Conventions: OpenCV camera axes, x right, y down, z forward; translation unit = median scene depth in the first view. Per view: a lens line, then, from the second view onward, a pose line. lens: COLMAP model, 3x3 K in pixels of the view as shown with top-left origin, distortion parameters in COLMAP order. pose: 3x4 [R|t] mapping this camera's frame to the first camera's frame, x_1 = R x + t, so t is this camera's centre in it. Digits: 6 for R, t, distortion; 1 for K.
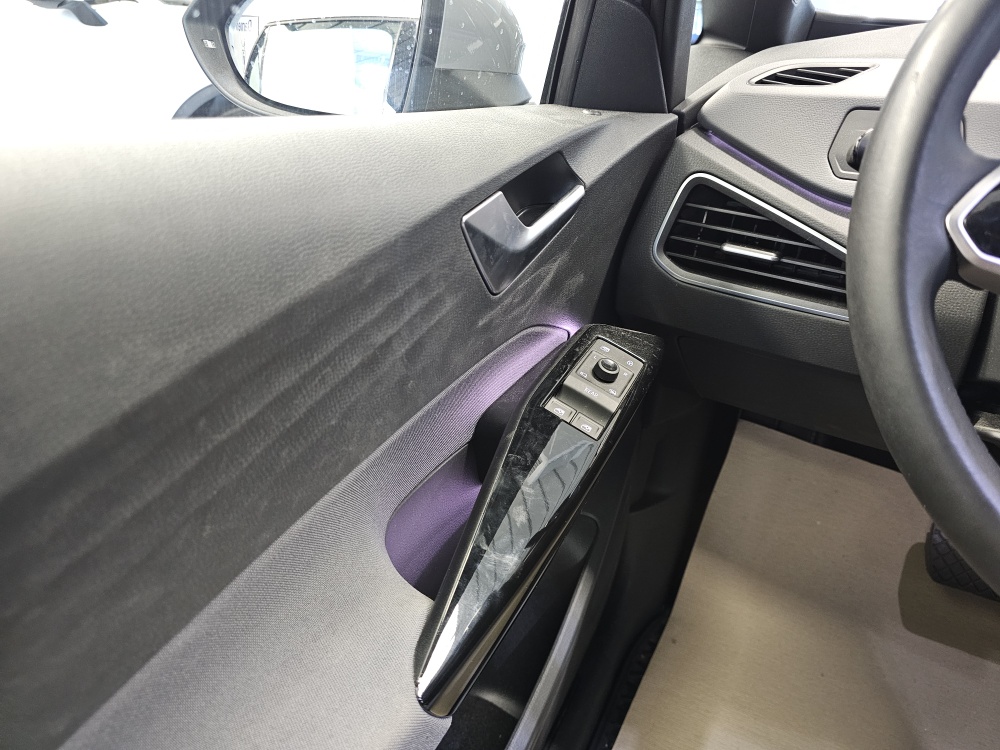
lens RADIAL K [[698.1, 0, 475.5], [0, 698.1, 374.4], [0, 0, 1]] dist [-0.000219, -0.024949]
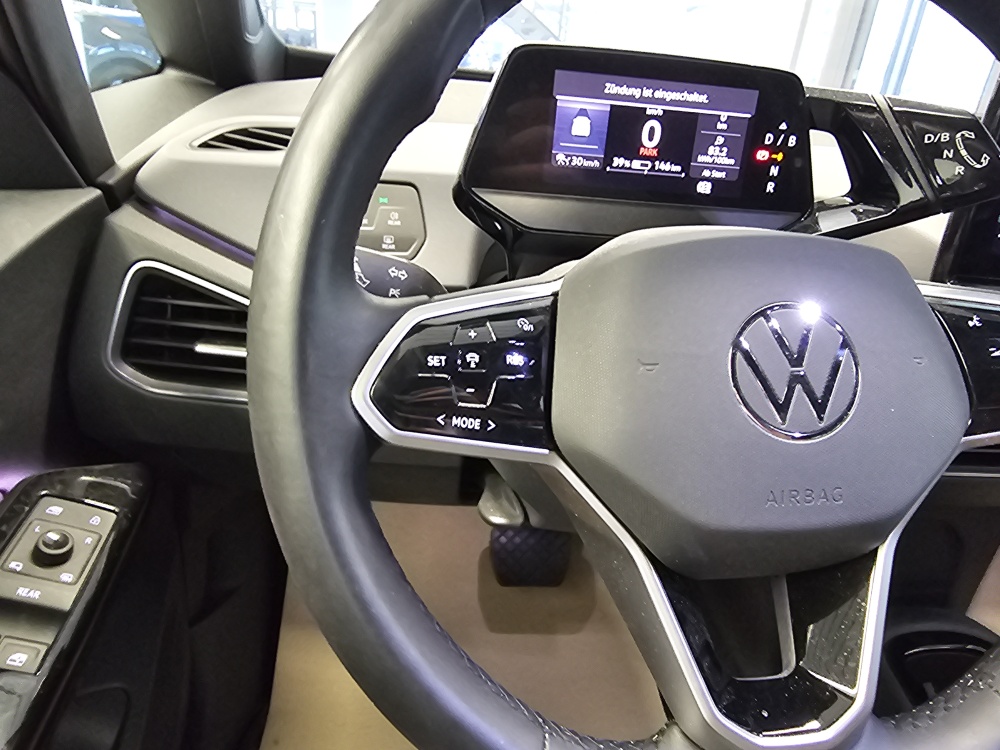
lens RADIAL K [[693.8, 0, 496.2], [0, 693.8, 369.2], [0, 0, 1]] dist [0.005191, 0.001661]
pose [[0.822784, -0.184932, 0.537427, 0.200201], [0.183618, 0.981368, 0.056582, -0.137931], [-0.537877, 0.052127, 0.841410, 0.117070]]
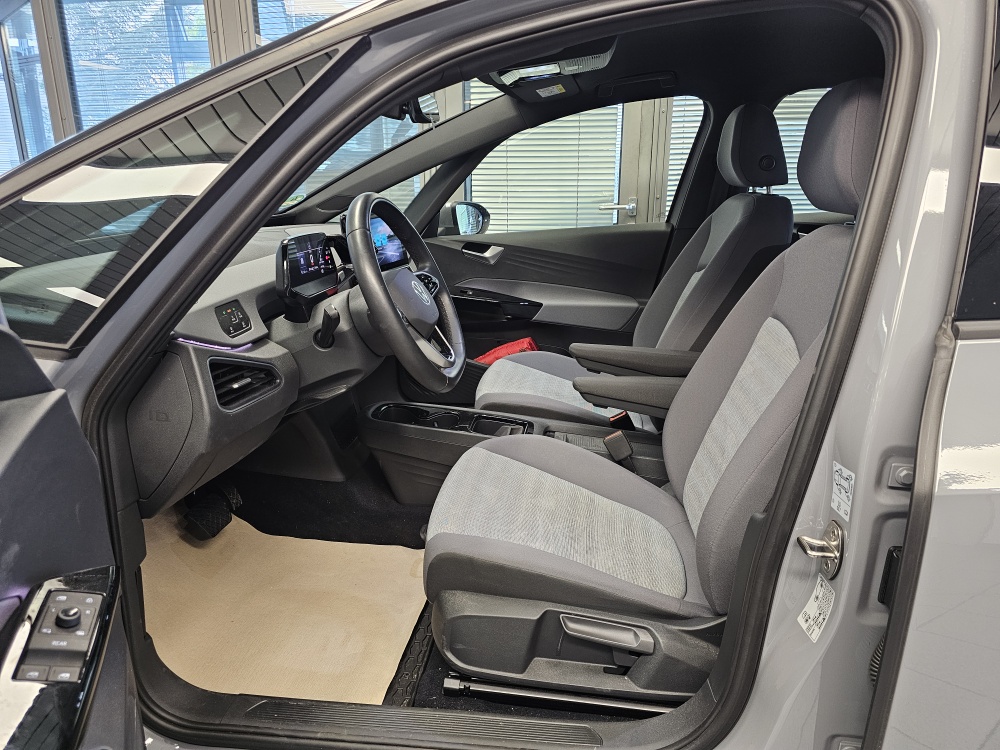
lens RADIAL K [[681.6, 0, 503.2], [0, 681.6, 374.3], [0, 0, 1]] dist [0.053125, -0.055411]
pose [[-0.362387, -0.281528, 0.888492, -1.556094], [0.411431, 0.807058, 0.423534, -0.696279], [-0.836302, 0.519036, -0.176638, 0.700536]]
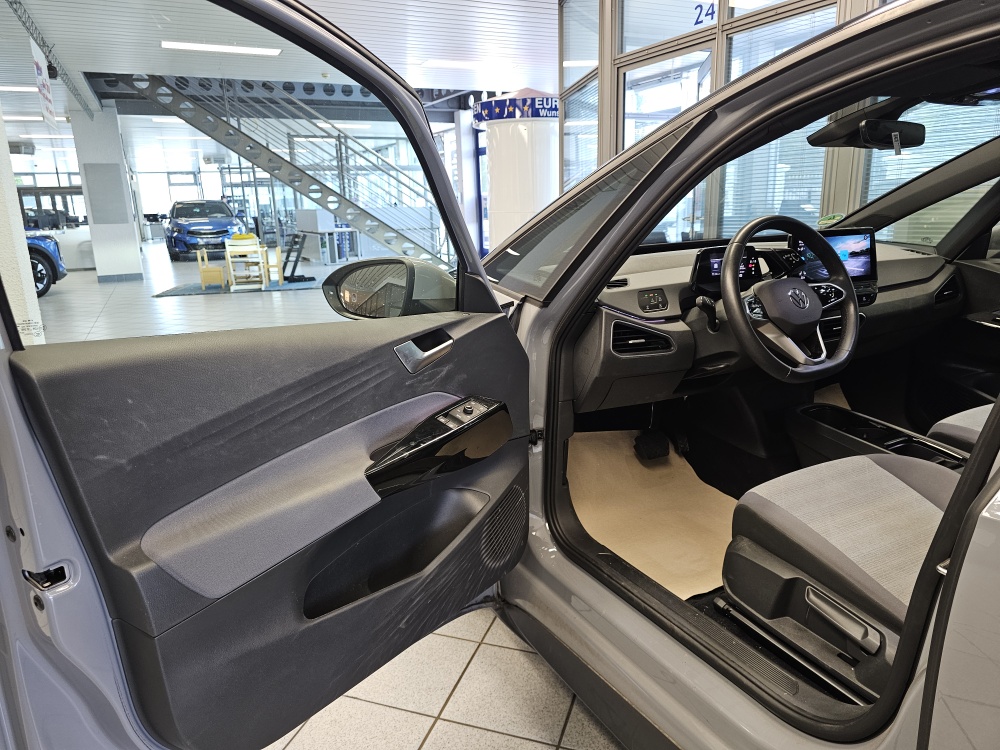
lens RADIAL K [[681.6, 0, 503.2], [0, 681.6, 374.3], [0, 0, 1]] dist [0.053125, -0.055411]
pose [[0.543157, -0.239402, 0.804778, -2.243913], [0.405025, 0.914305, -0.001373, -0.269182], [-0.735484, 0.326701, 0.593574, -0.252033]]
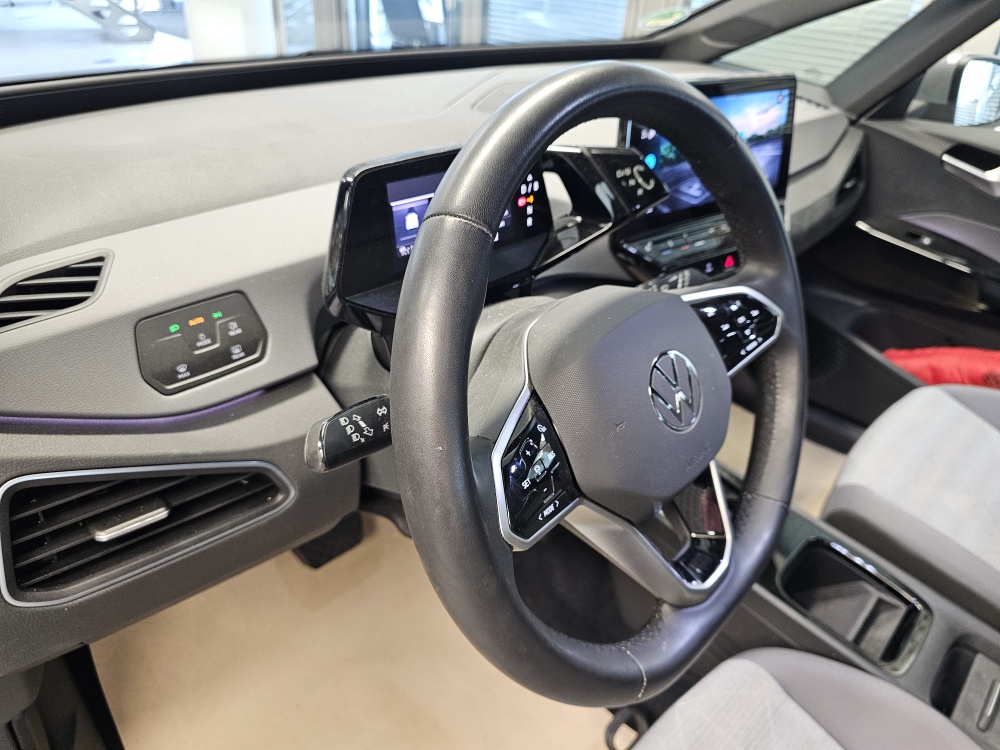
lens RADIAL K [[698.5, 0, 494.0], [0, 698.5, 373.3], [0, 0, 1]] dist [0.011153, -0.032442]
pose [[0.274034, -0.507498, 0.816916, -0.073065], [0.378834, 0.837716, 0.393340, -0.473768], [-0.883963, 0.201687, 0.421820, 0.243987]]
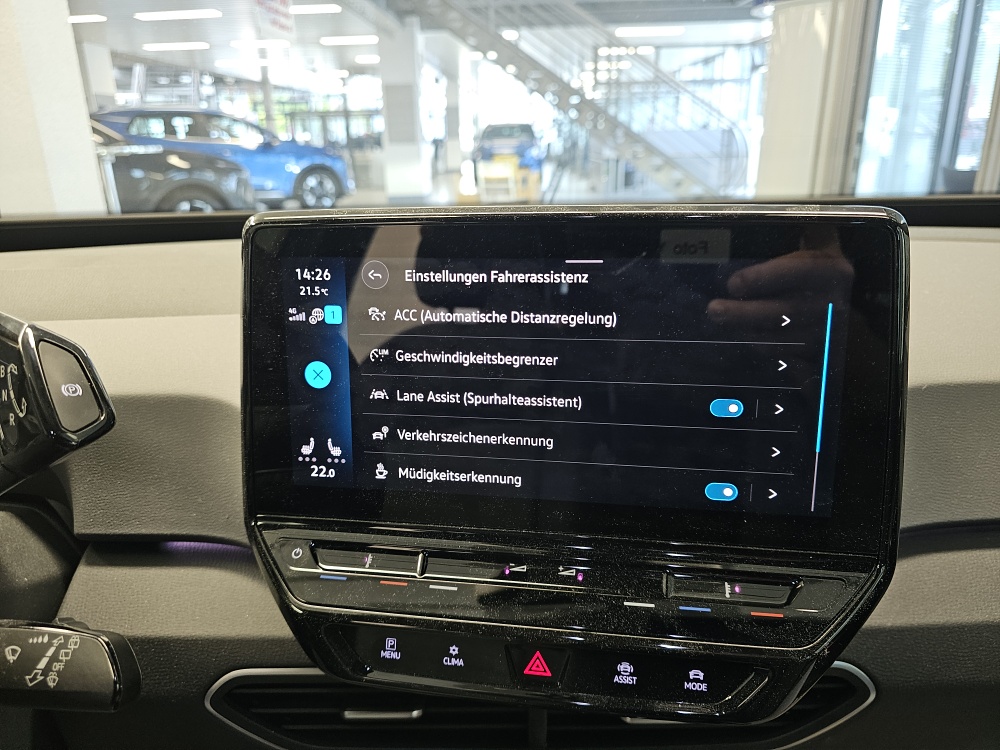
lens RADIAL K [[698.5, 0, 494.0], [0, 698.5, 373.3], [0, 0, 1]] dist [0.011153, -0.032442]
pose [[0.884553, -0.187607, 0.427046, 1.066787], [0.240469, 0.967918, -0.072870, -0.123595], [-0.399675, 0.167148, 0.901289, -0.126749]]
